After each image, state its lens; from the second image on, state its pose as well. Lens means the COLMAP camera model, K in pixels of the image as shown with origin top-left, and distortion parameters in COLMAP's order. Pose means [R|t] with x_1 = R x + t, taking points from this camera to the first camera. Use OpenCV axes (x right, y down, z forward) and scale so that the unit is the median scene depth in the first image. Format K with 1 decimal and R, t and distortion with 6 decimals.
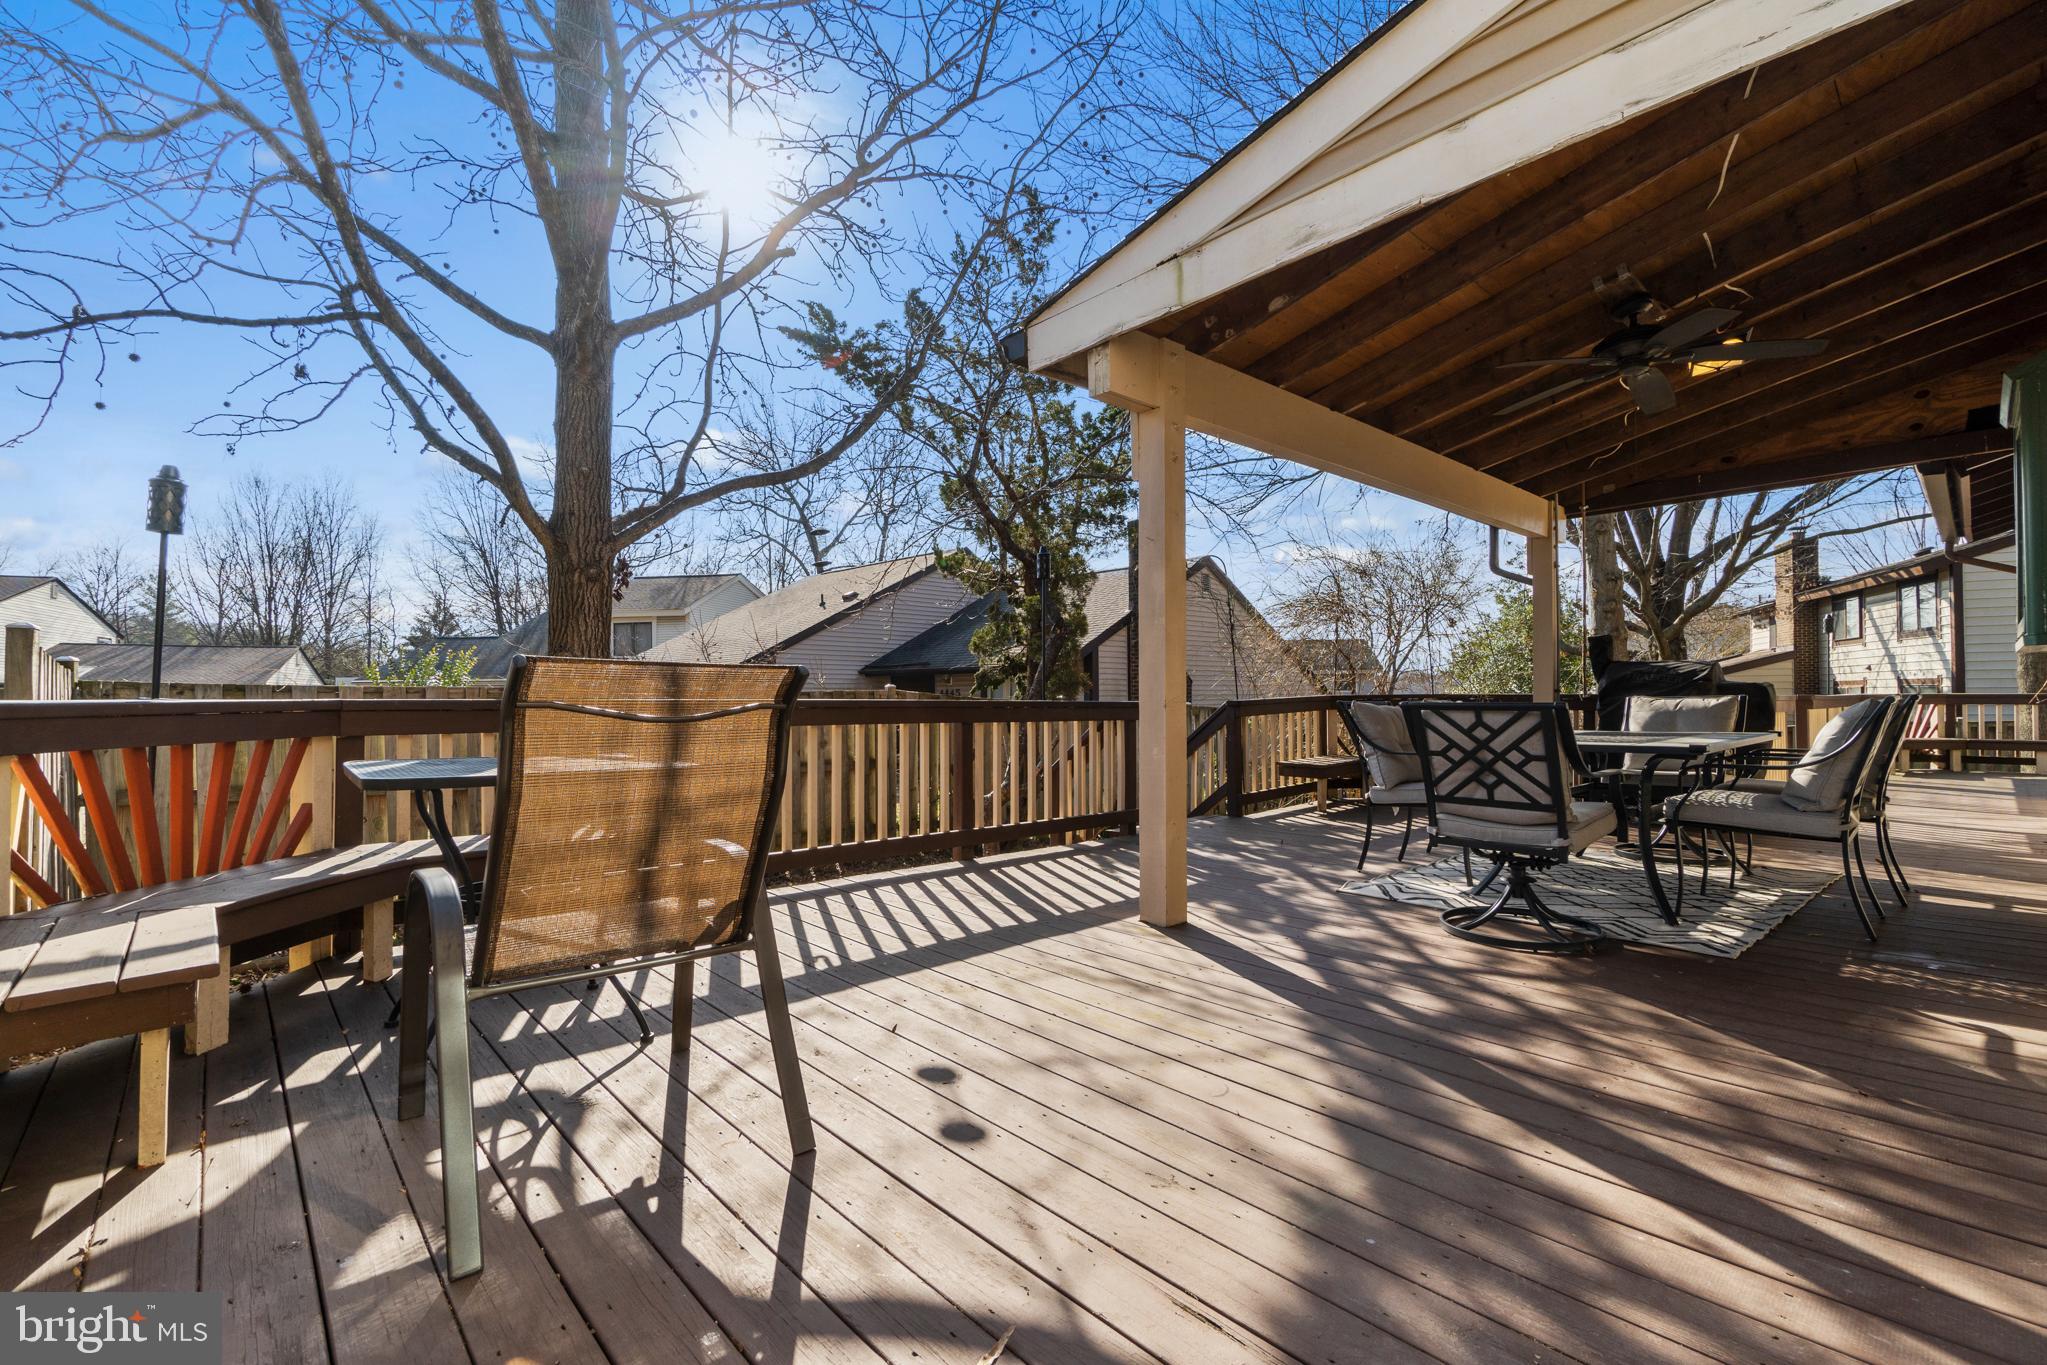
lens RADIAL K [[883.9, 0, 1036.2], [0, 883.9, 681.5], [0, 0, 1]] dist [-0.006845, 0.002636]
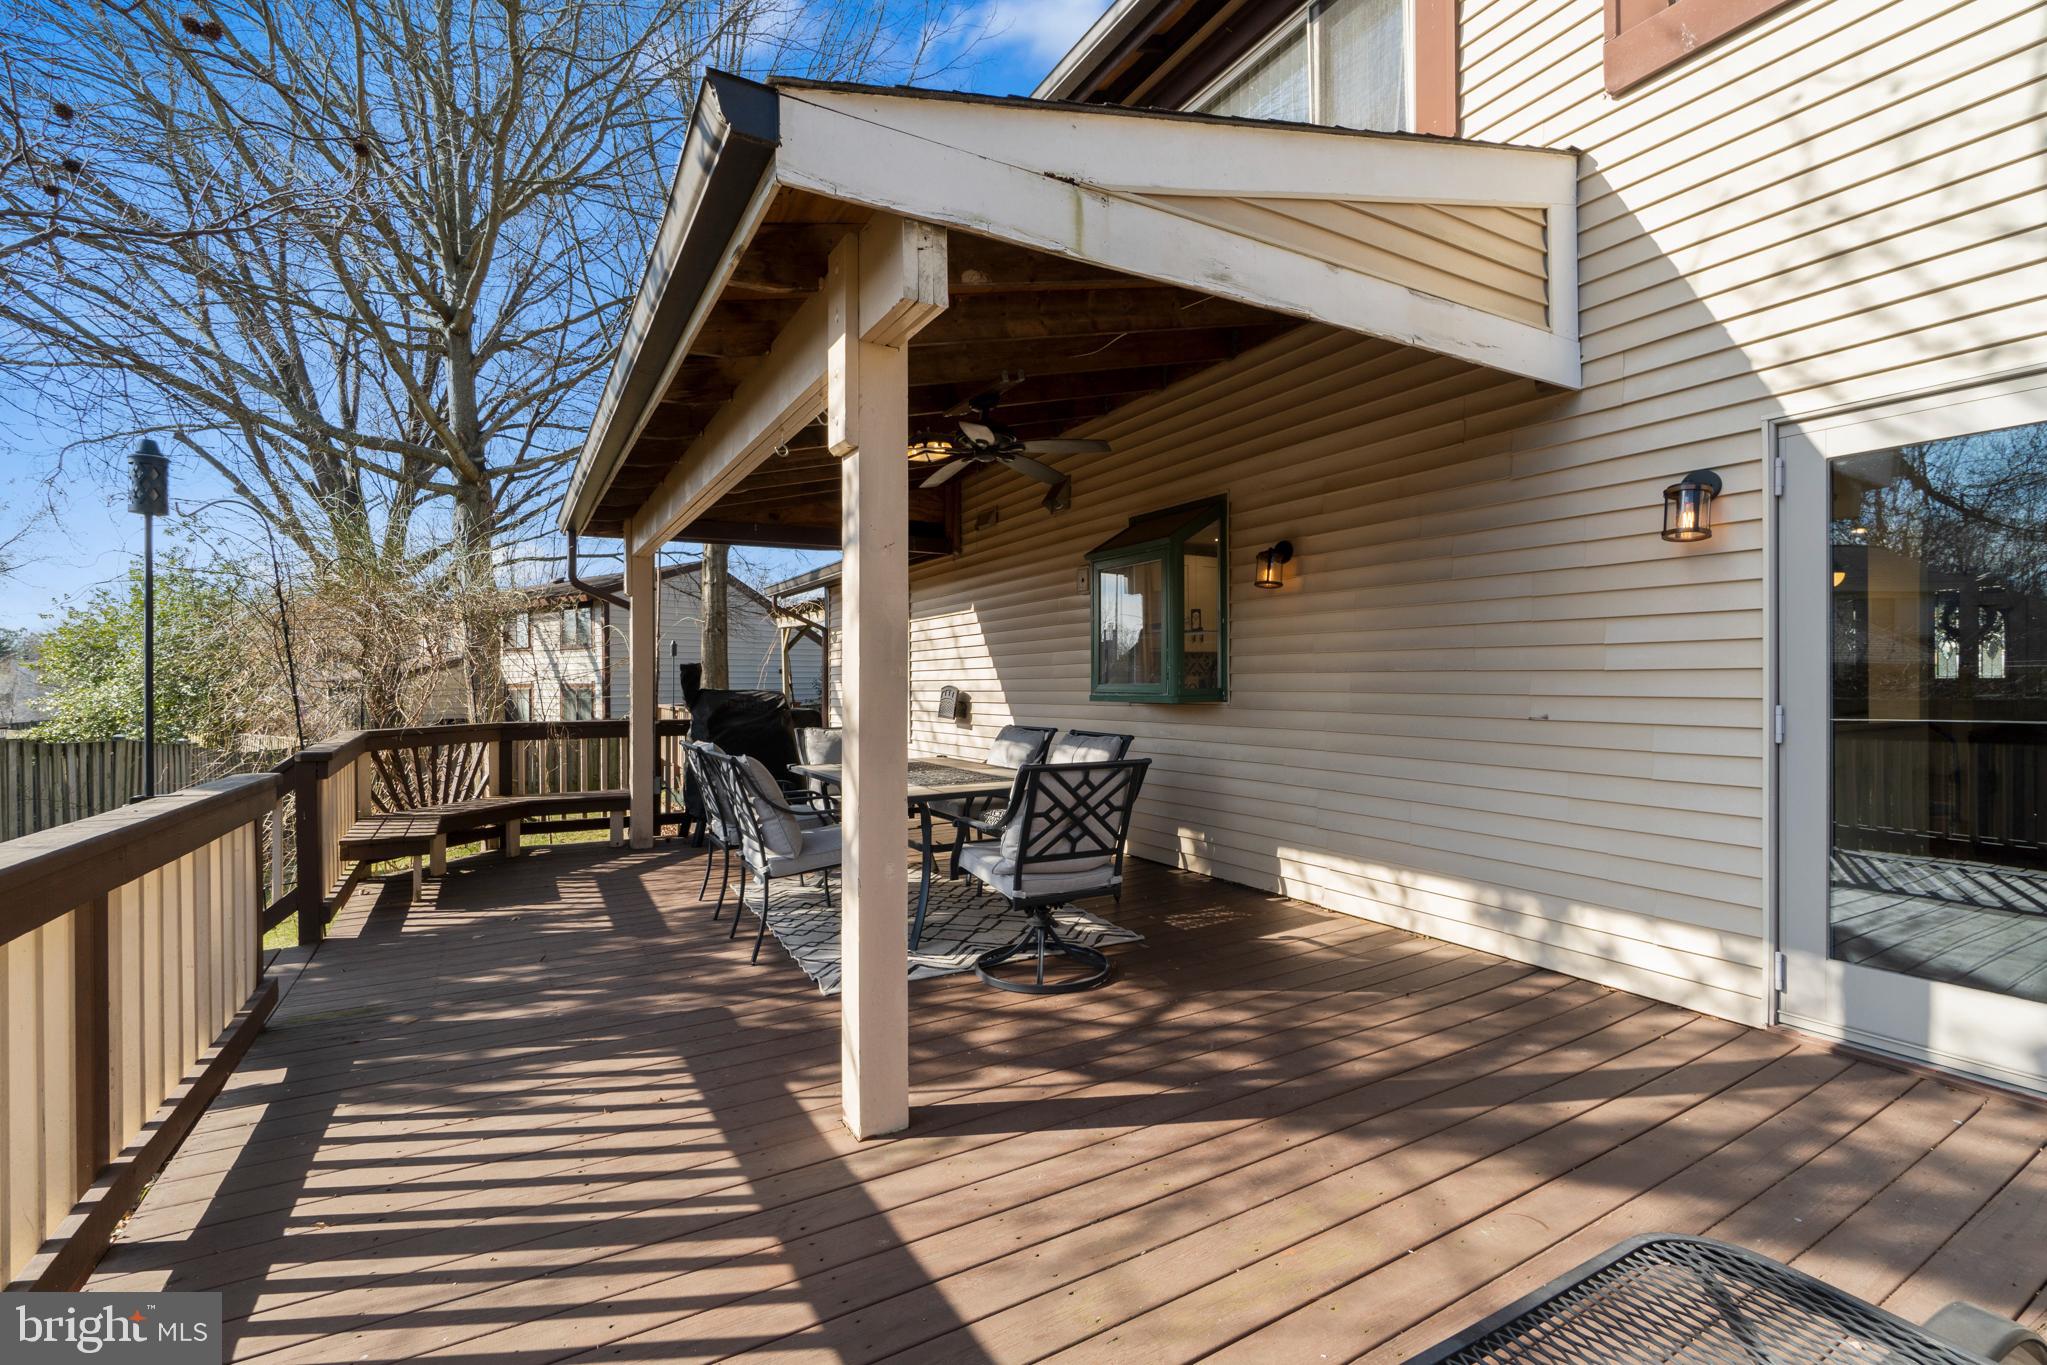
lens RADIAL K [[883.9, 0, 1010.0], [0, 883.9, 682.7], [0, 0, 1]] dist [-0.006845, 0.002636]
pose [[0.235872, 0.005797, 0.971767, -0.541449], [-0.012620, 0.999916, -0.002902, -0.066207], [-0.971702, -0.011579, 0.235926, 0.852222]]
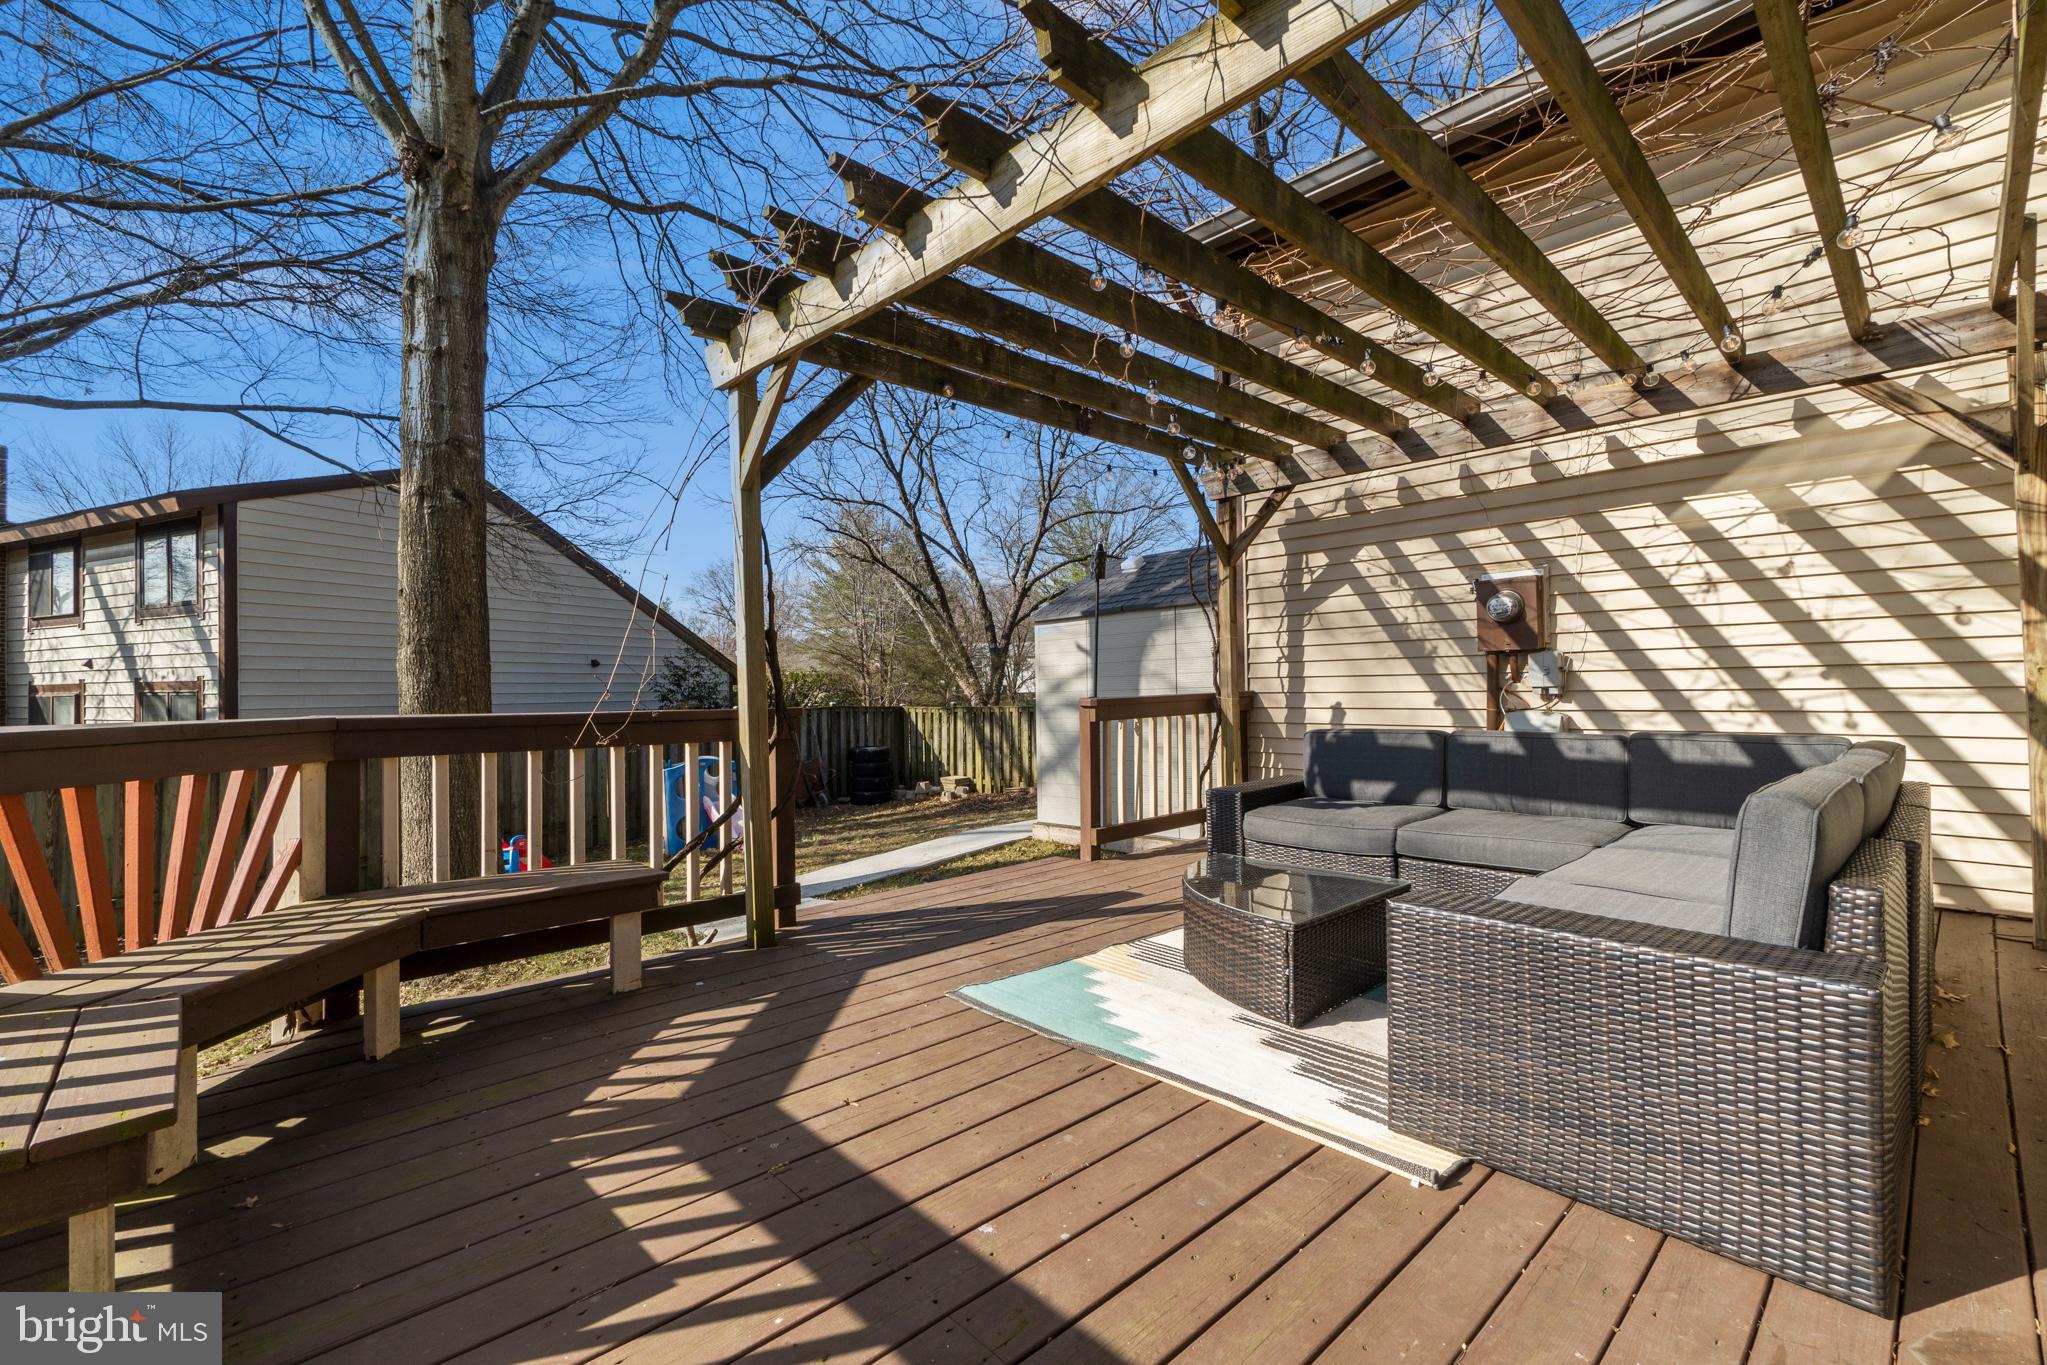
lens RADIAL K [[883.9, 0, 1025.3], [0, 883.9, 685.3], [0, 0, 1]] dist [-0.006845, 0.002636]
pose [[0.010116, 0.011275, 0.999885, 2.933649], [-0.006956, 0.999913, -0.011205, 0.016438], [-0.999925, -0.006842, 0.010194, 2.942903]]
